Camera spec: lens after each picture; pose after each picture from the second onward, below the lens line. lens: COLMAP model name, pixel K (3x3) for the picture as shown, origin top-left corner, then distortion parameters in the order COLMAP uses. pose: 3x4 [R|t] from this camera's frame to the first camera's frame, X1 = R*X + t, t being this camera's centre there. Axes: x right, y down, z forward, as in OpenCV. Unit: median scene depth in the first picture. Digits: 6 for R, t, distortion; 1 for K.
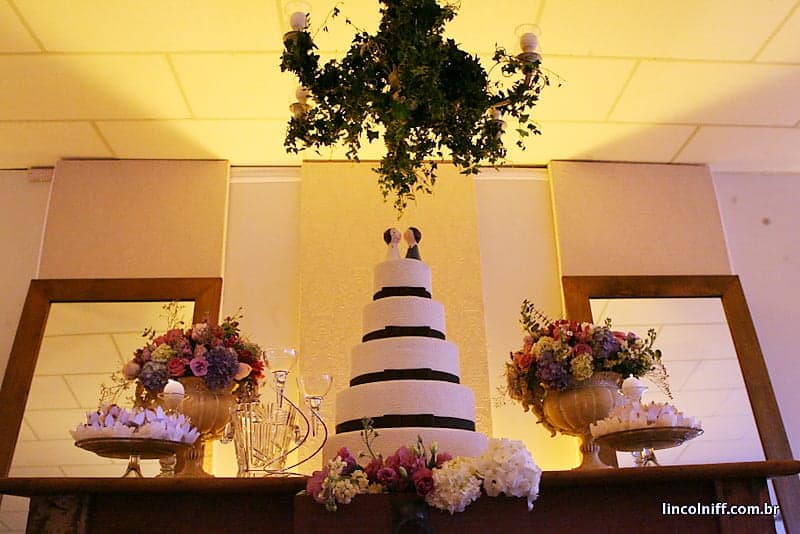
lens RADIAL K [[726.6, 0, 400.0], [0, 726.6, 267.0], [0, 0, 1]] dist [-0.089725, 0.015477]
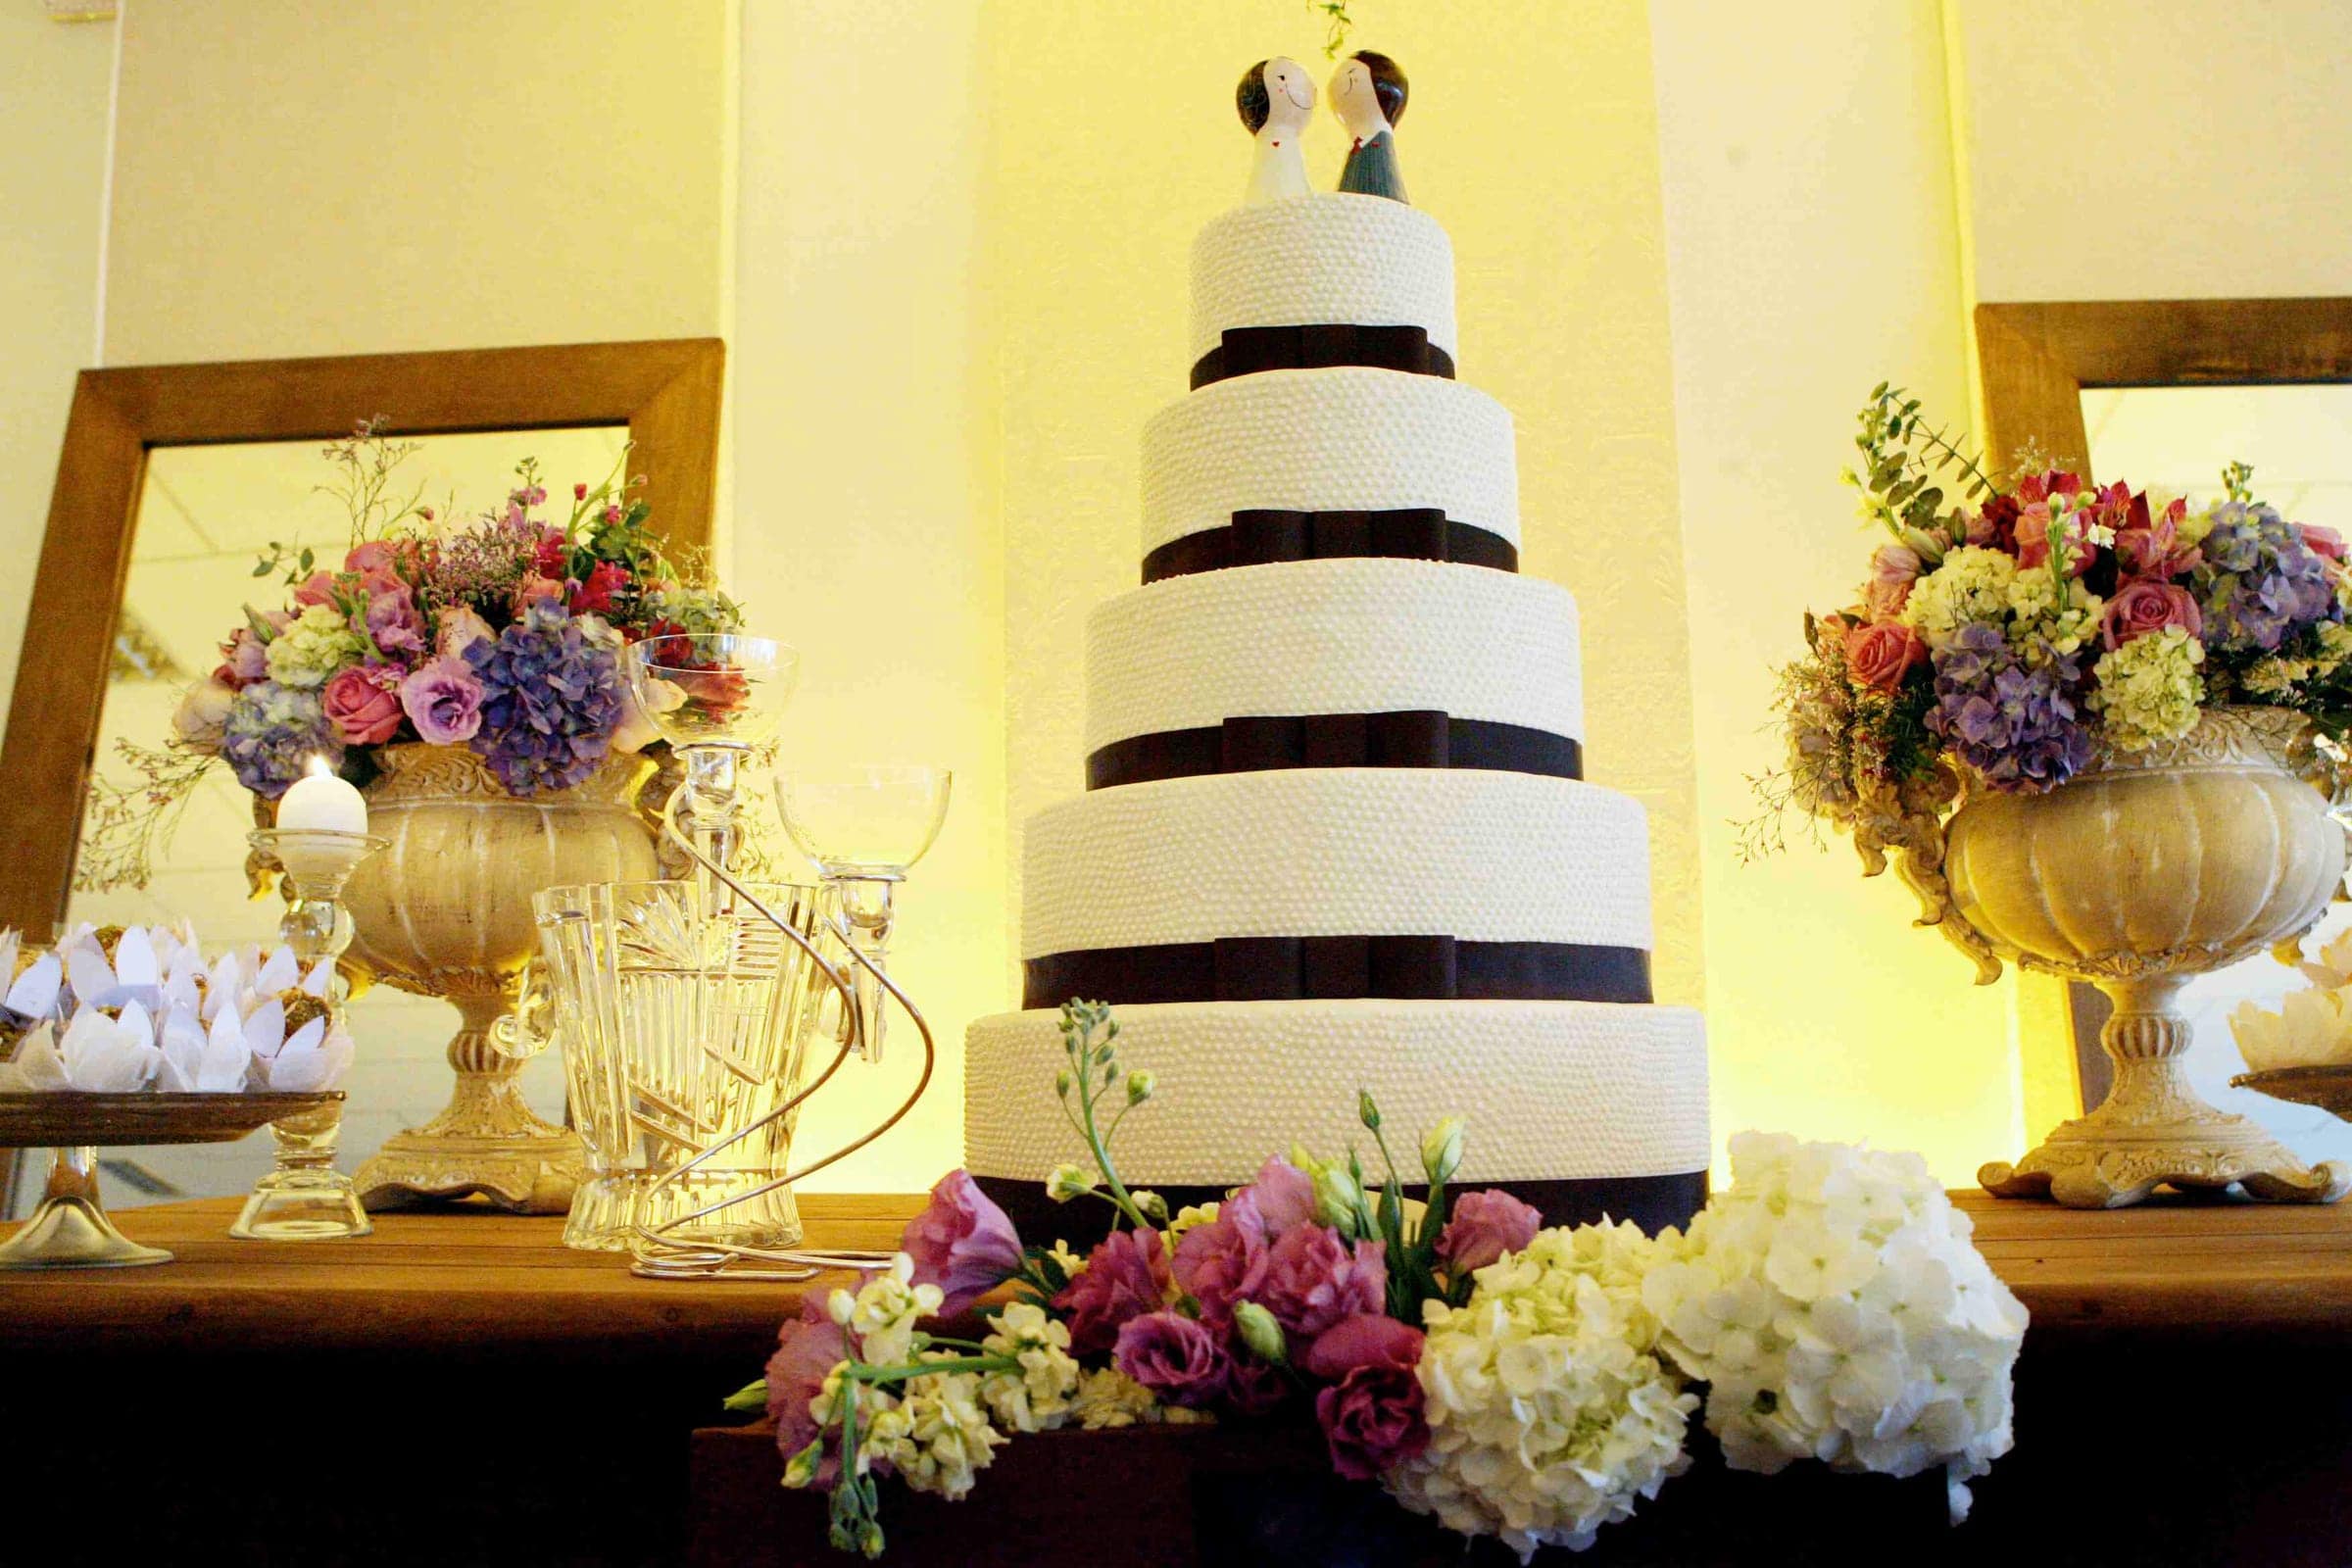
lens RADIAL K [[2136.3, 0, 1176.0], [0, 2136.3, 784.0], [0, 0, 1]] dist [-0.089725, 0.015477]
pose [[0.994139, -0.002893, -0.108071, 0.028535], [0.026078, 0.976540, 0.213749, 0.023232], [0.104917, -0.215315, 0.970892, 0.346282]]
